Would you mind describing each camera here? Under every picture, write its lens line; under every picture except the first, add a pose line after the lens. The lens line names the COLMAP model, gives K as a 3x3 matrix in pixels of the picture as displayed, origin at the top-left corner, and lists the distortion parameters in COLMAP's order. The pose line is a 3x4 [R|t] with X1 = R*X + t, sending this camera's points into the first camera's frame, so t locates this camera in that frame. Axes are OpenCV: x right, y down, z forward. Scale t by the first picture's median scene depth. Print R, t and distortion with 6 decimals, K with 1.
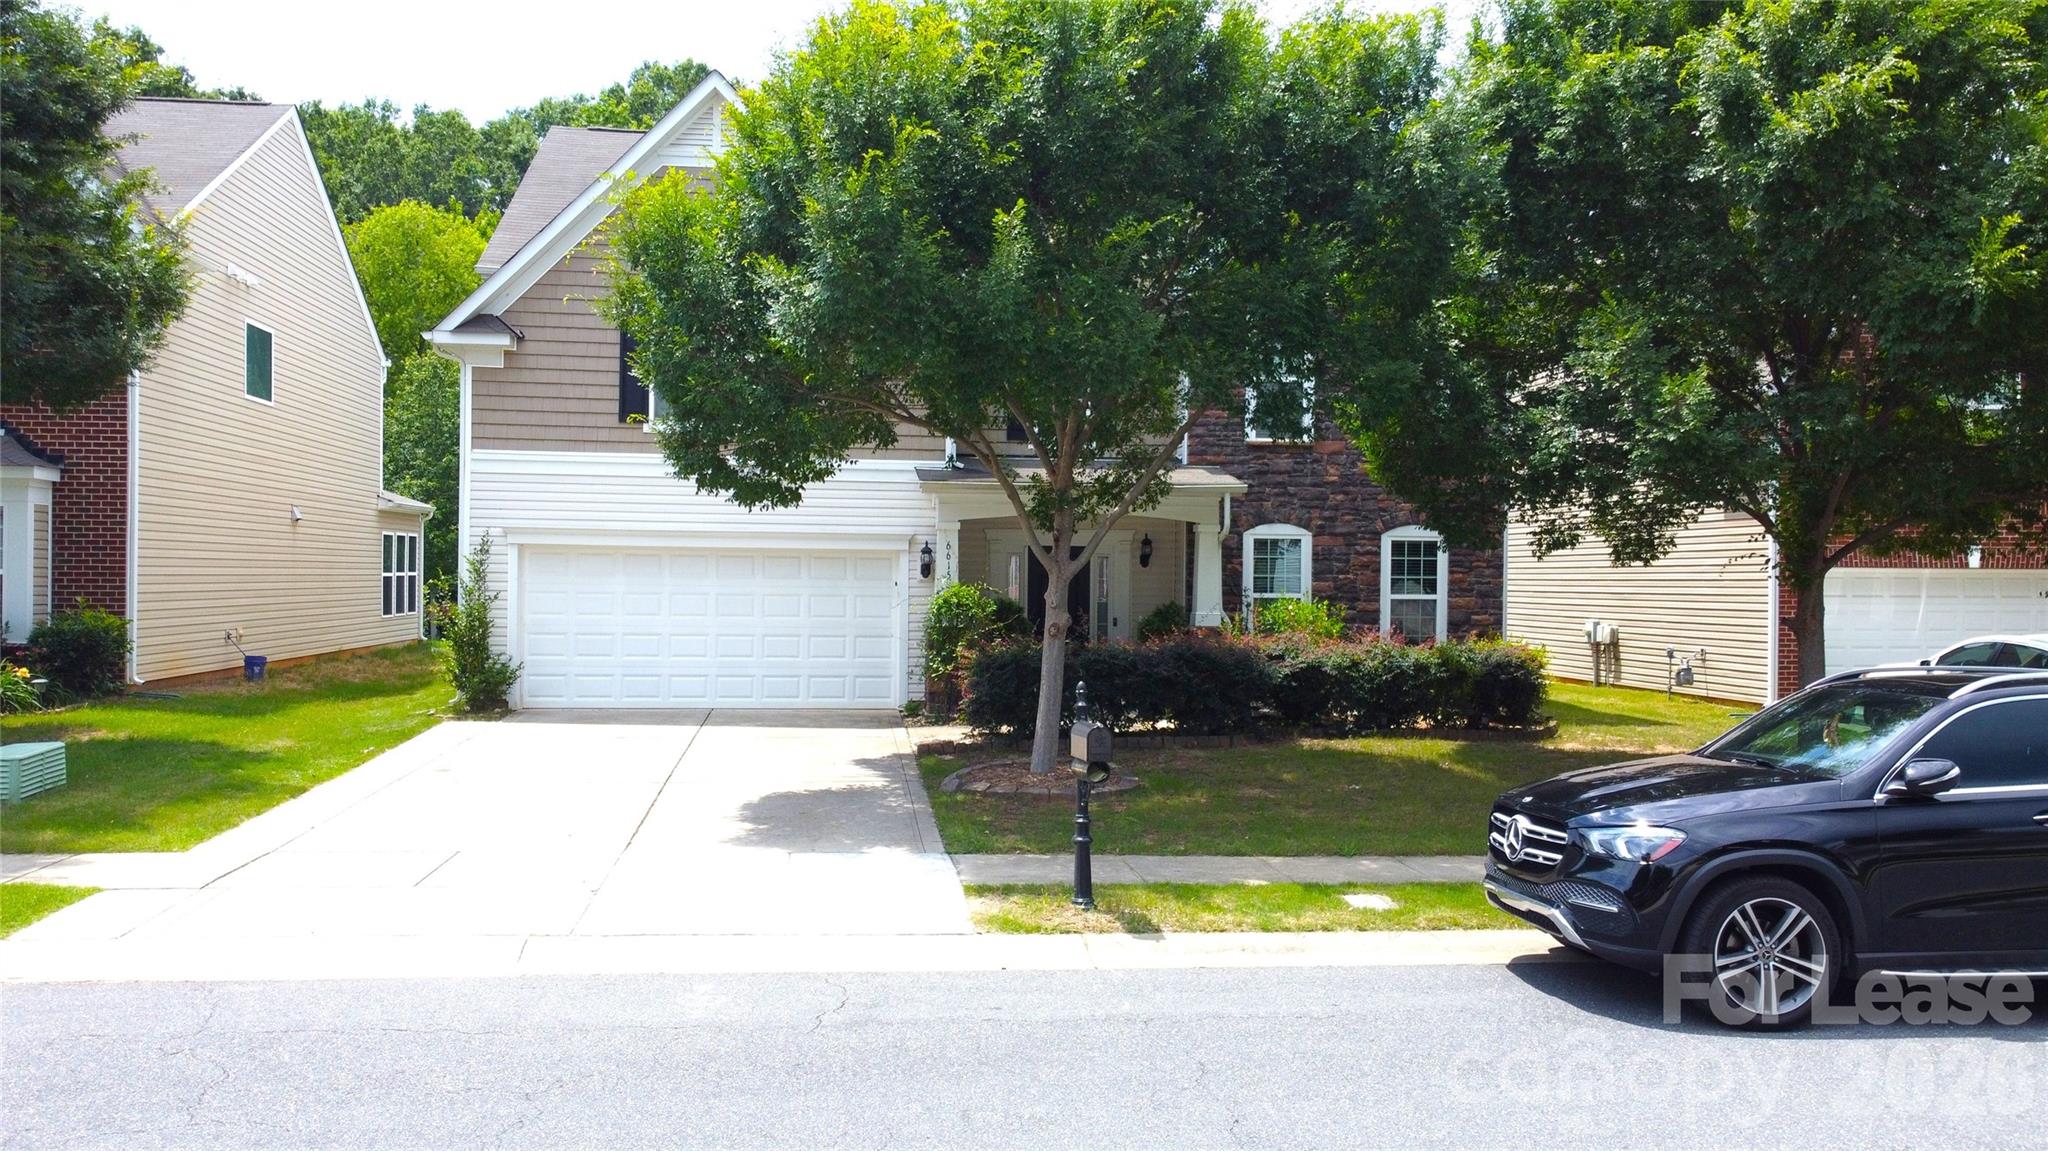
lens RADIAL K [[1518.2, 0, 1024.0], [0, 1518.2, 575.5], [0, 0, 1]] dist [-0.007320, -0.002286]
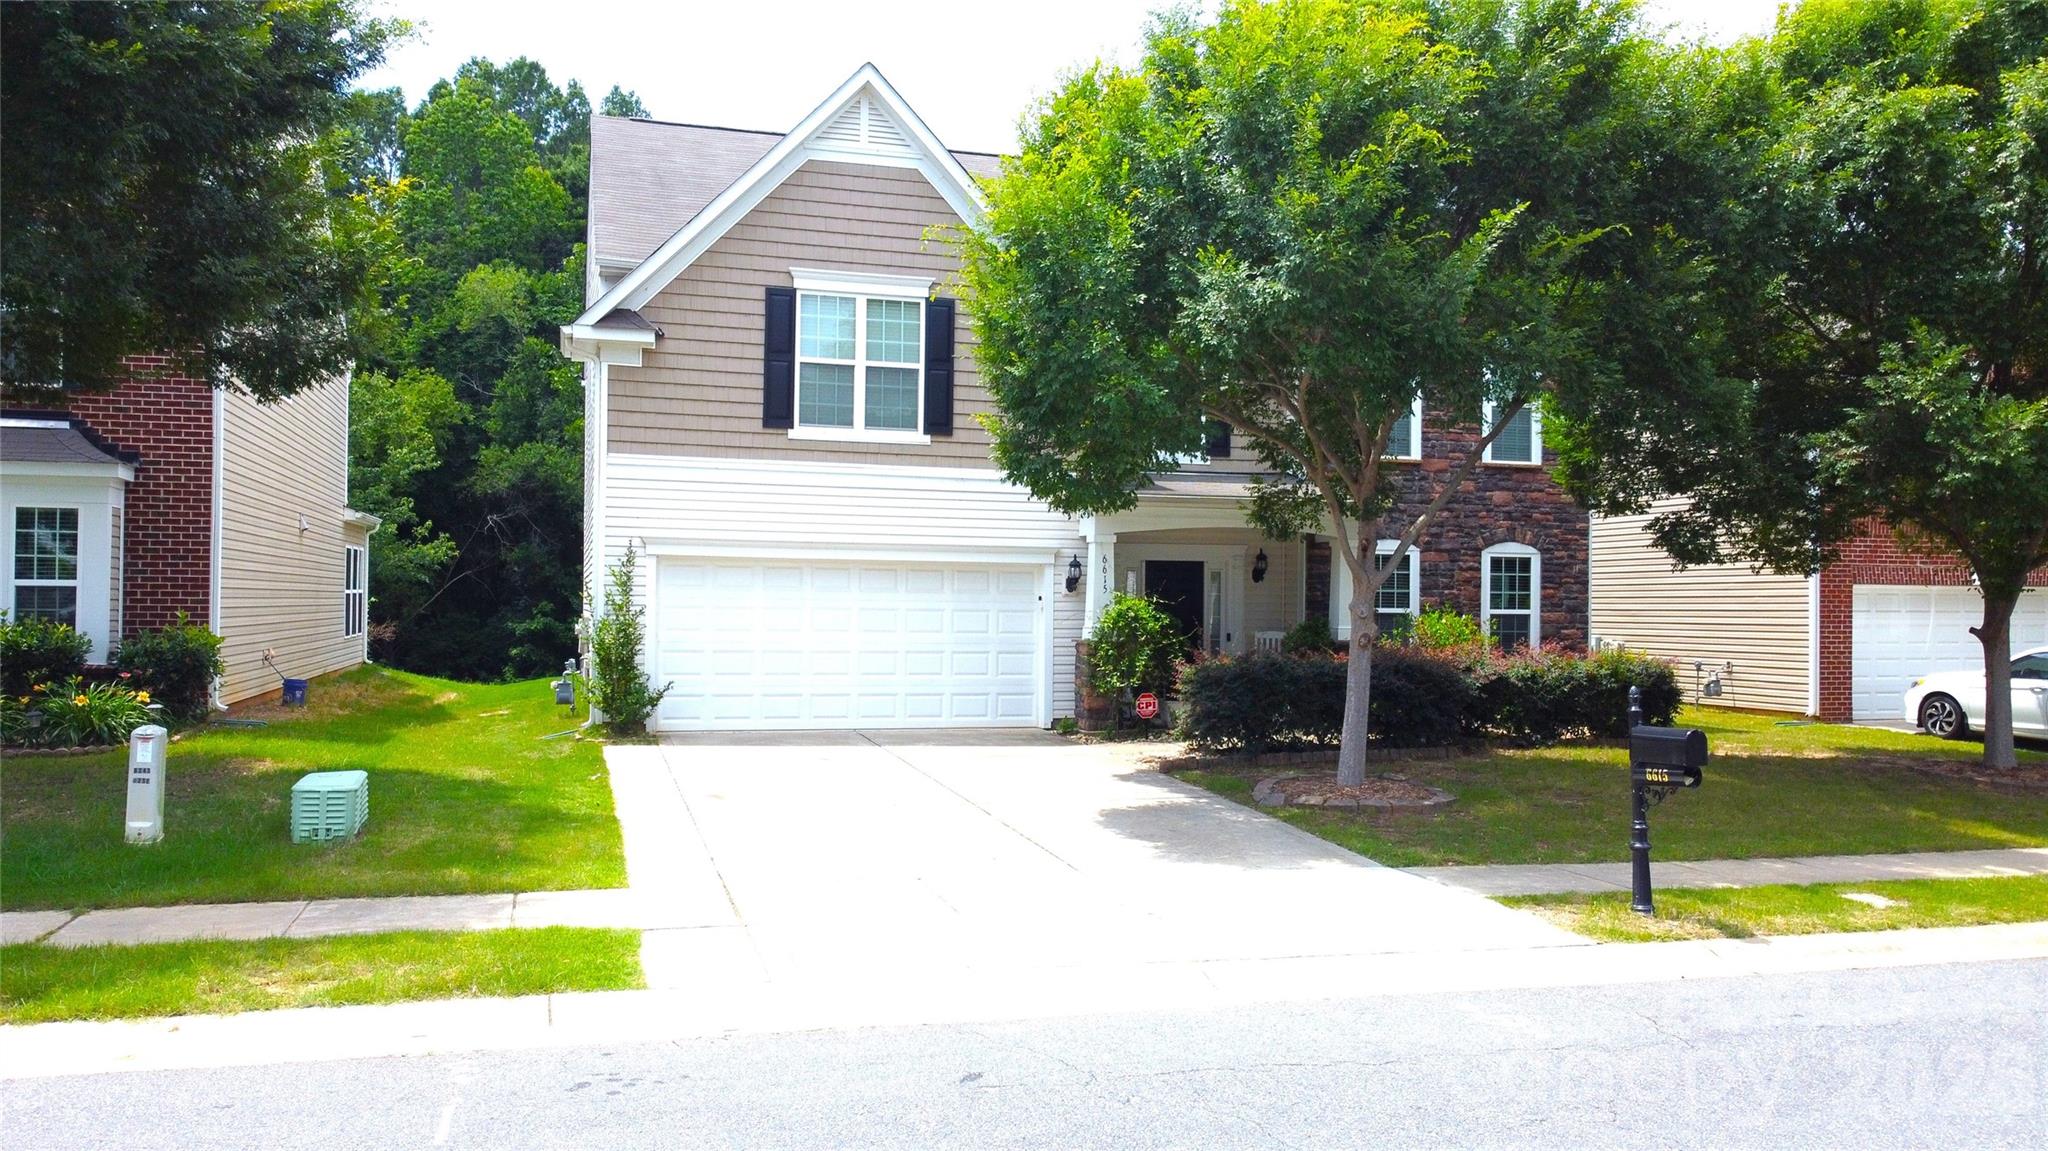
lens RADIAL K [[1517.8, 0, 1024.0], [0, 1517.8, 575.5], [0, 0, 1]] dist [0.005087, -0.000948]
pose [[0.987838, 0.002750, 0.155465, -0.250859], [-0.000298, 0.999875, -0.015792, 0.006424], [-0.155489, 0.015554, 0.987715, 0.039214]]
